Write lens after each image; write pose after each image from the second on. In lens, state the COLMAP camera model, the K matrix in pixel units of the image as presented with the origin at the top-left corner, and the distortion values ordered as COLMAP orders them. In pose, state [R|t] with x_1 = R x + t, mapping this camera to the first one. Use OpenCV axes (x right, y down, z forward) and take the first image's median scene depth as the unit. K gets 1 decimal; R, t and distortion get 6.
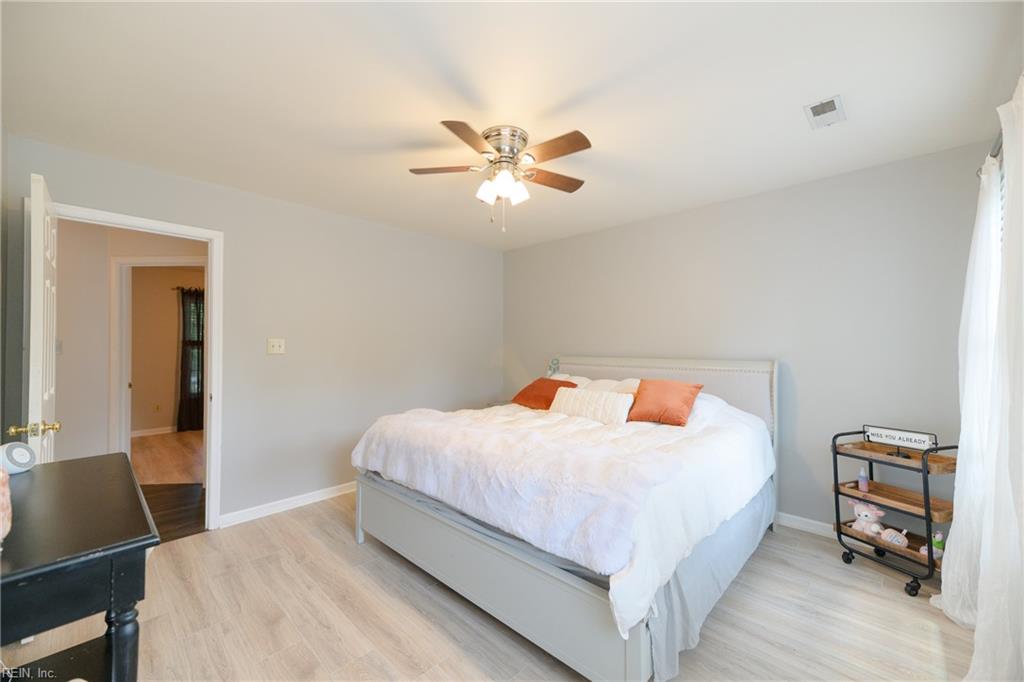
lens RADIAL K [[398.0, 0, 512.0], [0, 398.0, 341.0], [0, 0, 1]] dist [0.000091, -0.000138]
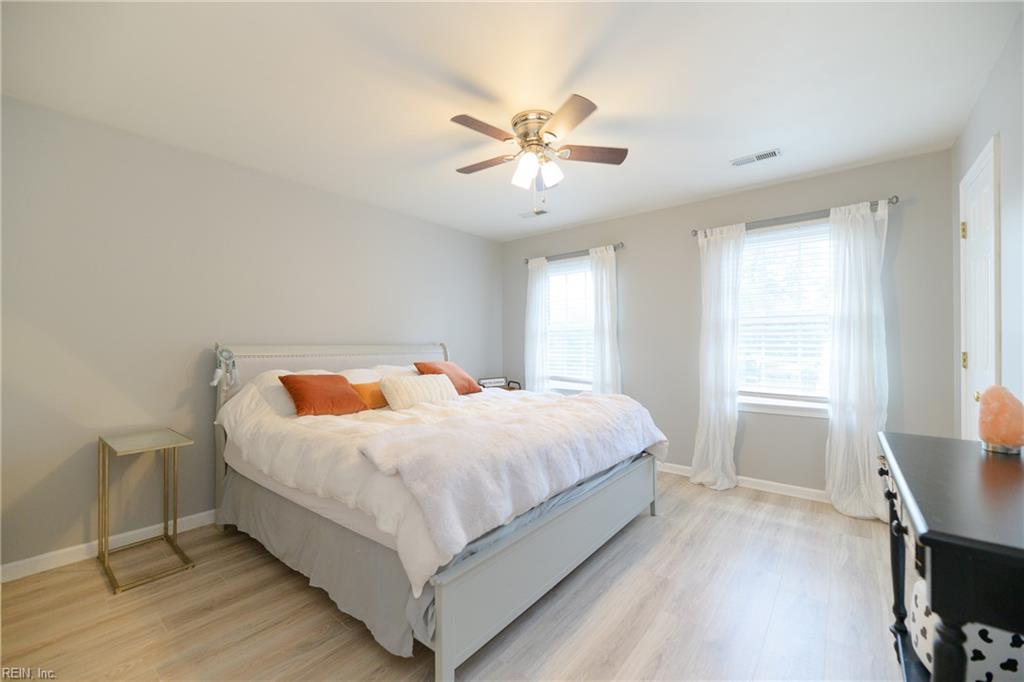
lens RADIAL K [[410.0, 0, 512.0], [0, 410.0, 341.0], [0, 0, 1]] dist [0.009298, 0.000118]
pose [[-0.070614, 0.002008, 0.997502, -1.077253], [-0.003219, 0.999992, -0.002240, 0.052840], [-0.997499, -0.003369, -0.070607, 1.134637]]
